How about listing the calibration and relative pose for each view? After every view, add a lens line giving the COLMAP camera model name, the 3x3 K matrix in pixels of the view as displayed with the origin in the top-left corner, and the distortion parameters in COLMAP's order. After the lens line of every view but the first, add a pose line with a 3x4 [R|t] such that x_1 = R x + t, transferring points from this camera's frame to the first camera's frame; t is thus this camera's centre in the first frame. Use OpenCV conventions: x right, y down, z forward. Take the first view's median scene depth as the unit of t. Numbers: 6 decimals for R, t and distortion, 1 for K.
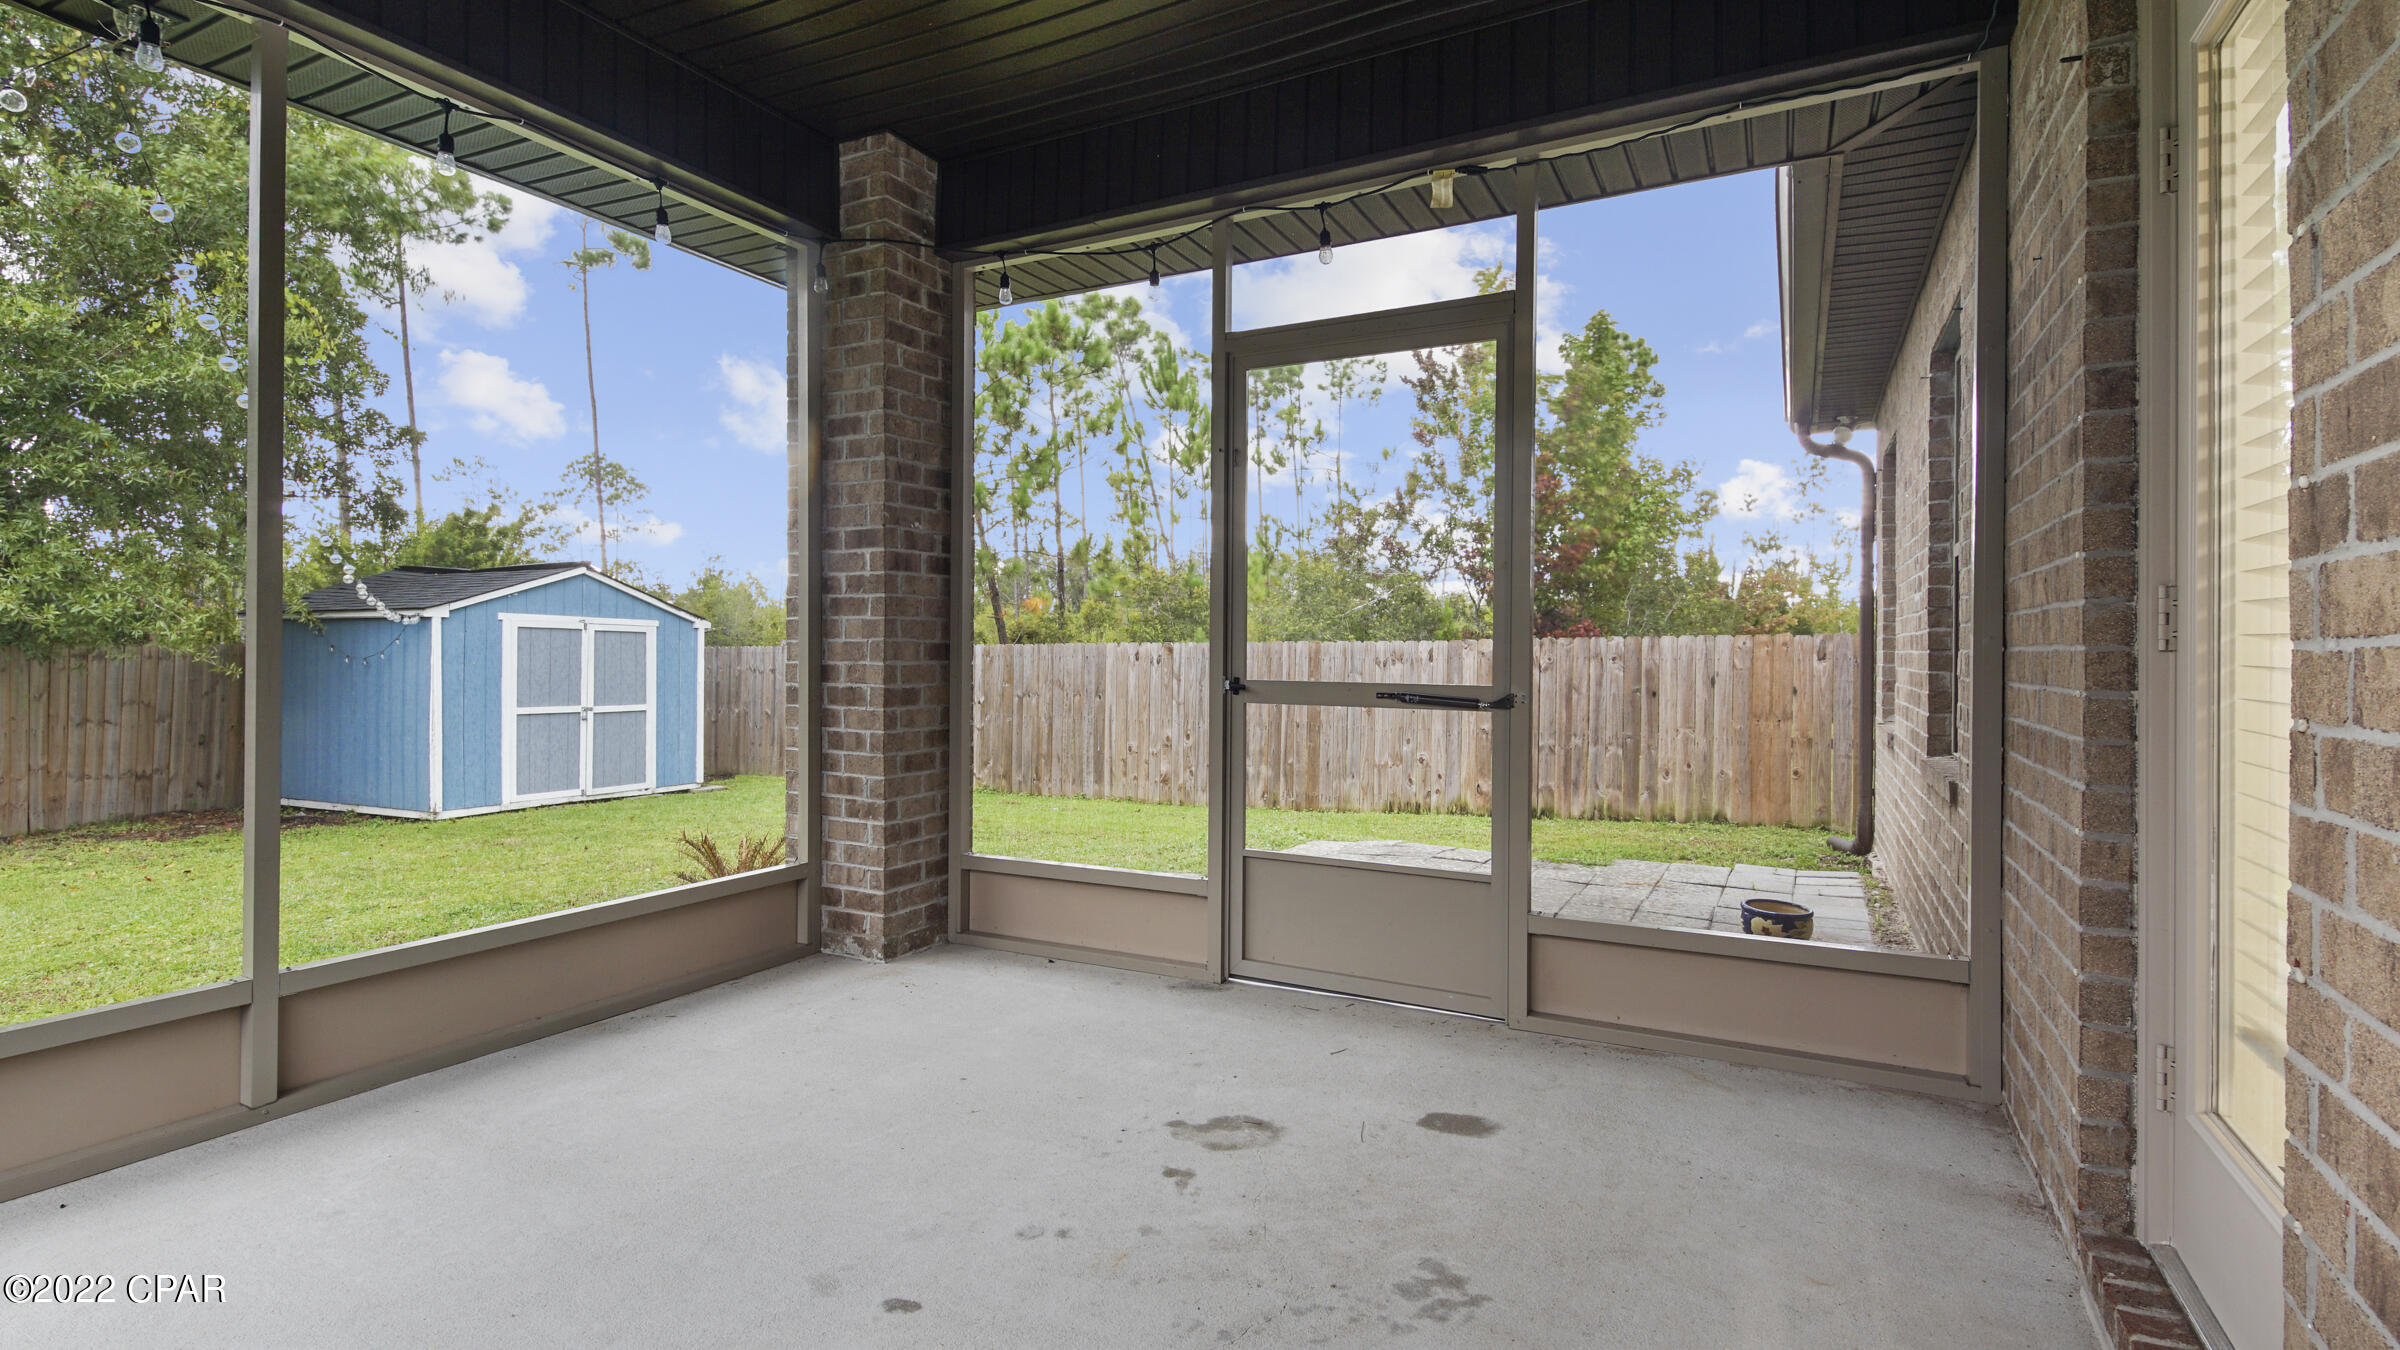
lens RADIAL K [[1128.9, 0, 1195.8], [0, 1128.9, 661.7], [0, 0, 1]] dist [0.038541, -0.025143]
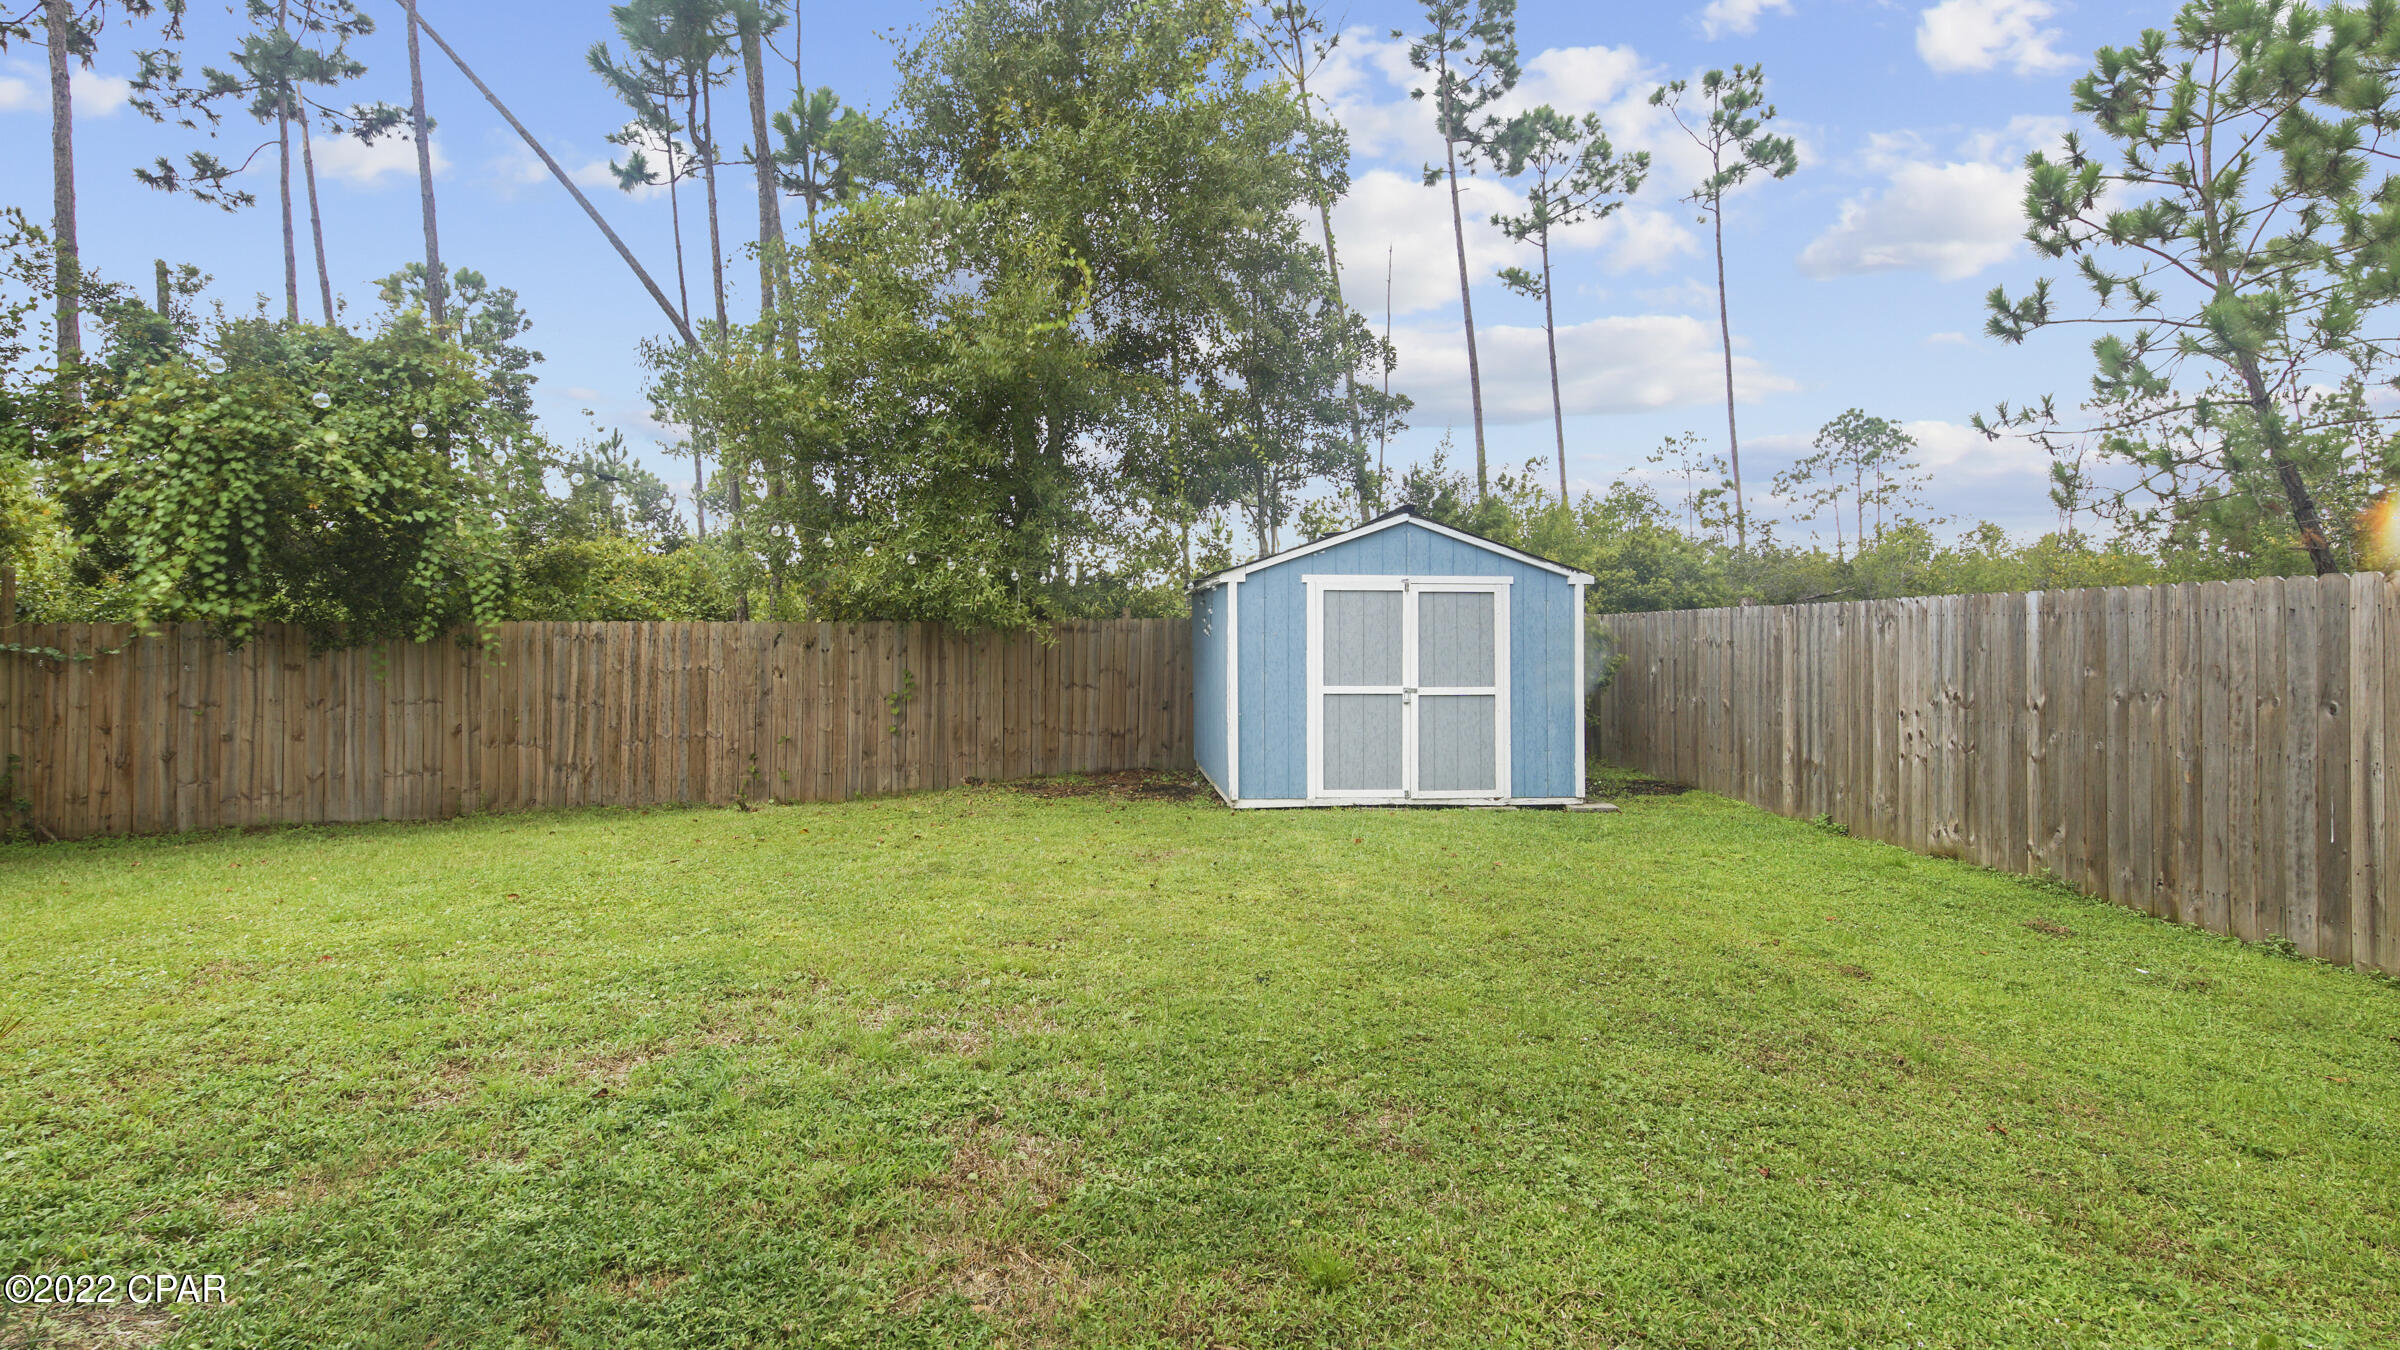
lens RADIAL K [[1101.4, 0, 1199.9], [0, 1101.4, 624.9], [0, 0, 1]] dist [0.032346, -0.018479]
pose [[0.480503, -0.013558, -0.876888, 0.091228], [0.004576, 0.999906, -0.012953, 0.006296], [0.876981, 0.002211, 0.480519, 0.612270]]
